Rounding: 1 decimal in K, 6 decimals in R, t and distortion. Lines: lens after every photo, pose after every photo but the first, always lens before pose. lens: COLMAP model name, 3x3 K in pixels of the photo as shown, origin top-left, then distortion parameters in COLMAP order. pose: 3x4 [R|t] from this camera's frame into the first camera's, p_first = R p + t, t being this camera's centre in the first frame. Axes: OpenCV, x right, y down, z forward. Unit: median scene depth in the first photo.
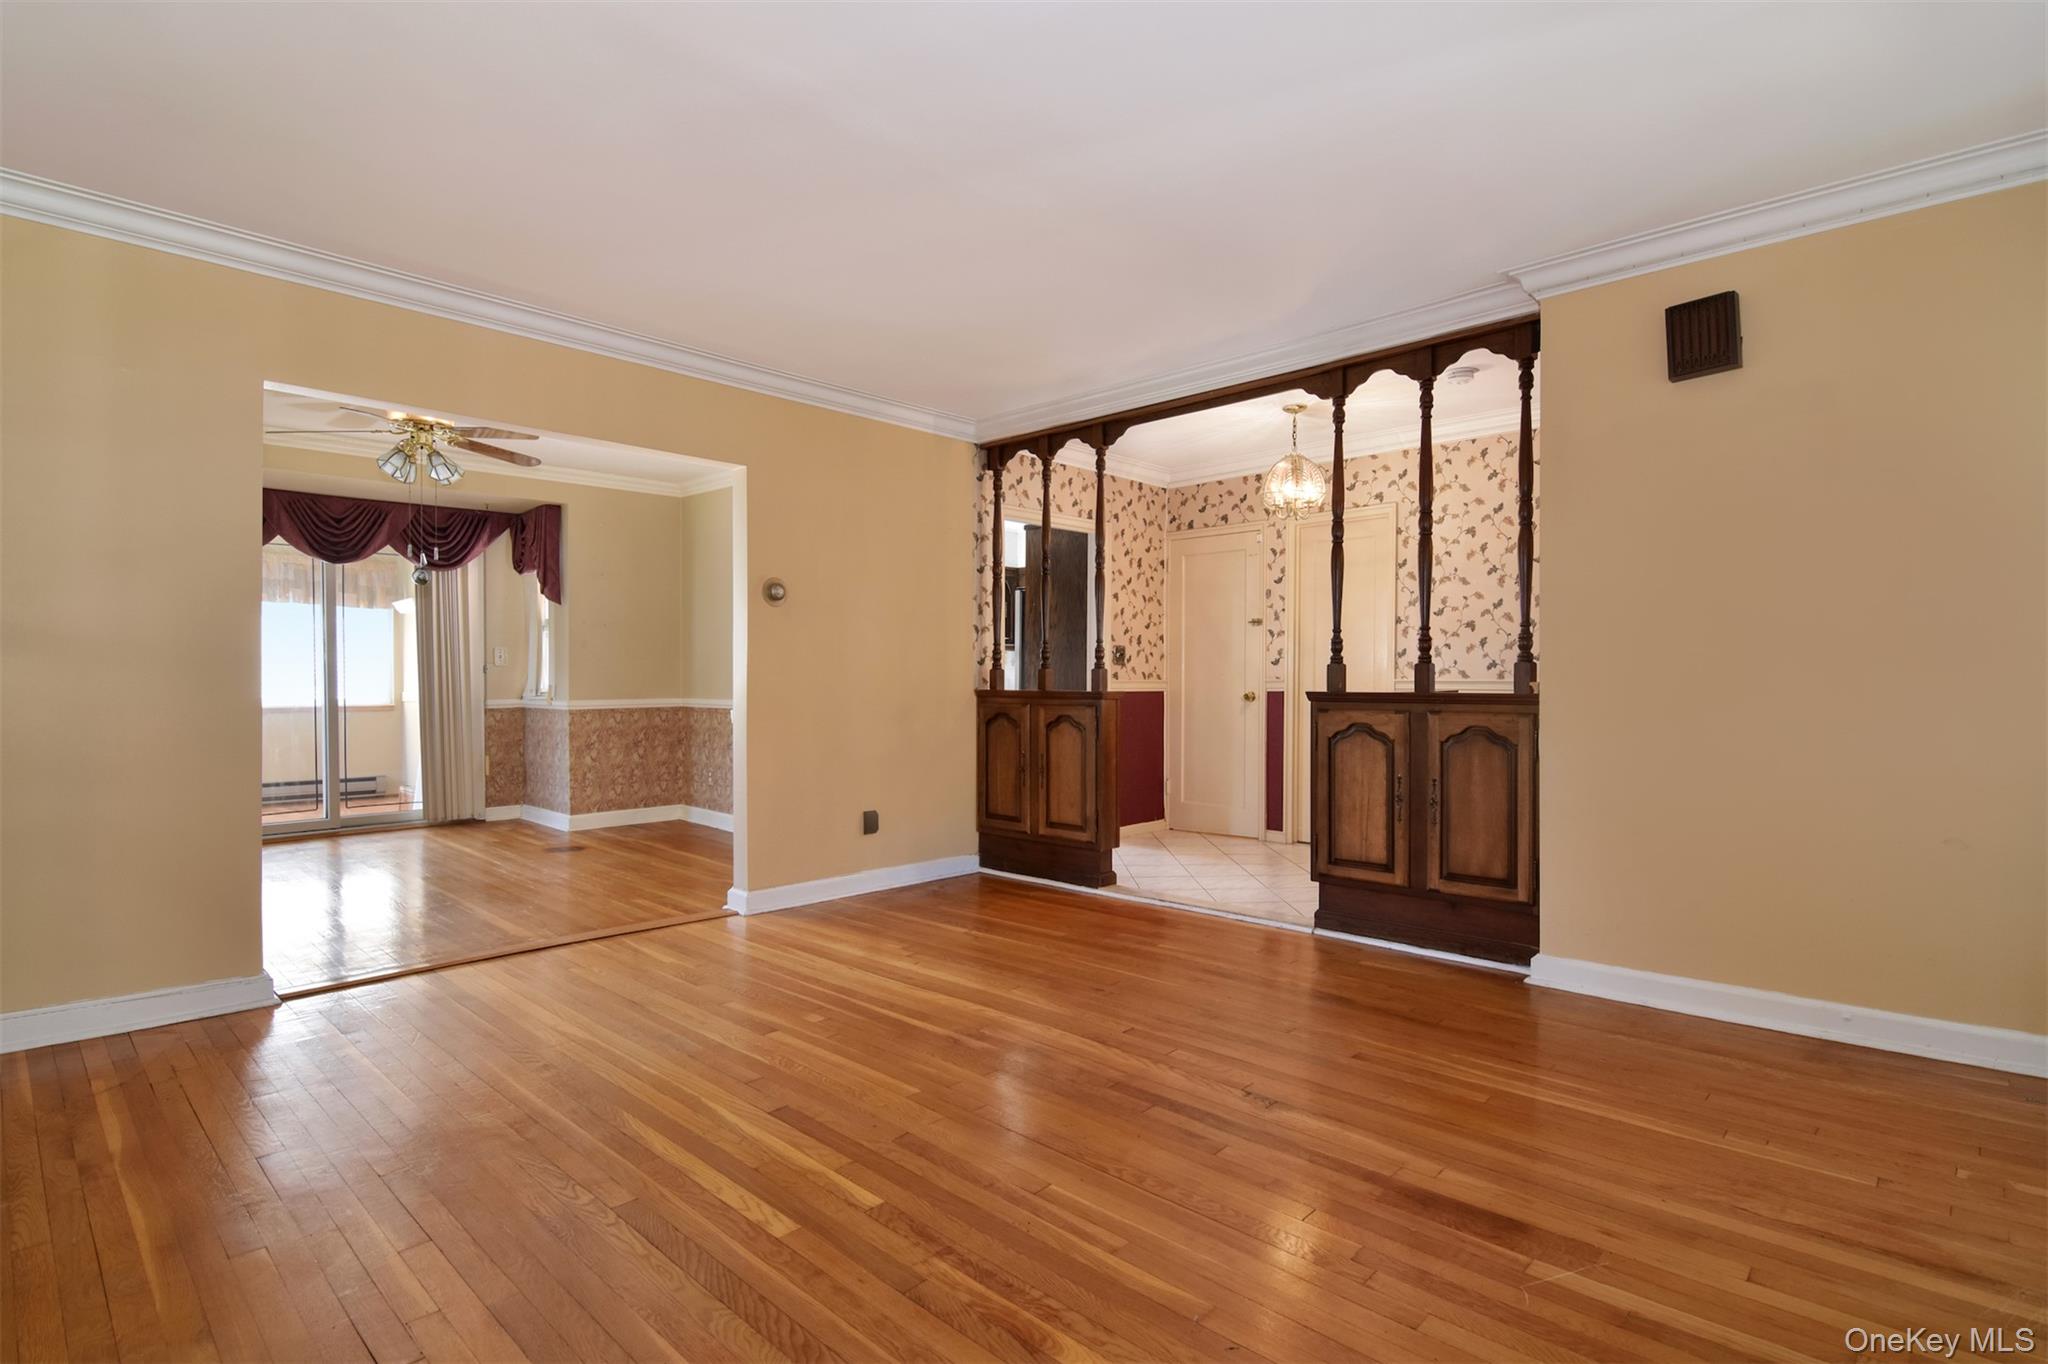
lens RADIAL K [[986.8, 0, 971.6], [0, 986.8, 680.6], [0, 0, 1]] dist [0.009767, -0.020170]
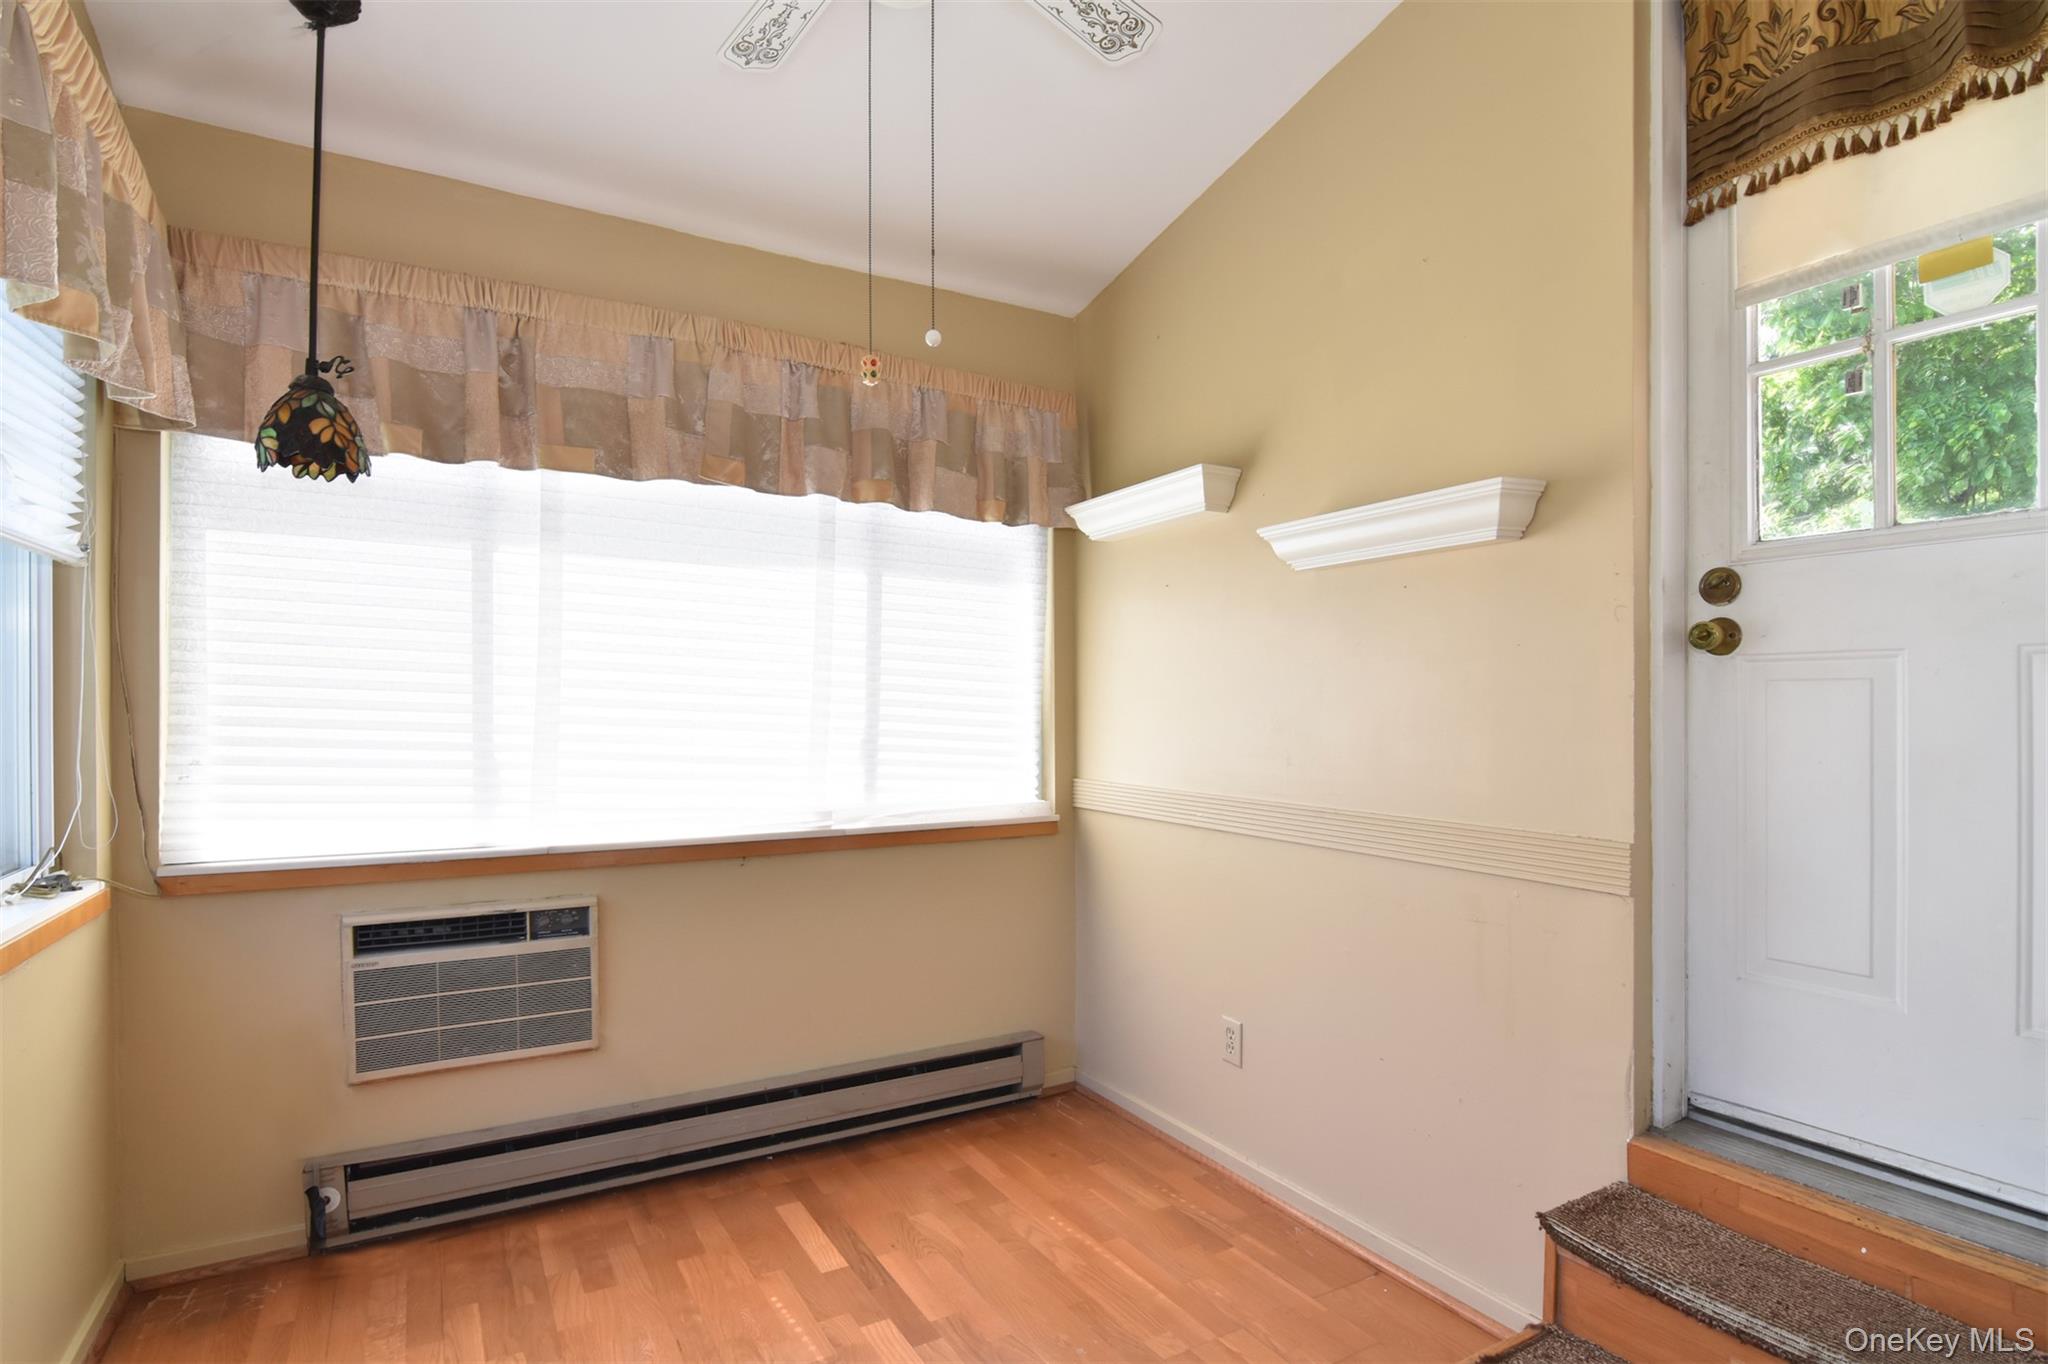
lens RADIAL K [[1053.3, 0, 1023.9], [0, 1053.3, 716.8], [0, 0, 1]] dist [-0.001191, -0.000463]
pose [[0.967206, 0.009899, -0.253799, -0.655510], [-0.007405, 0.999914, 0.010778, -0.018425], [0.253884, -0.008545, 0.967197, 0.849326]]
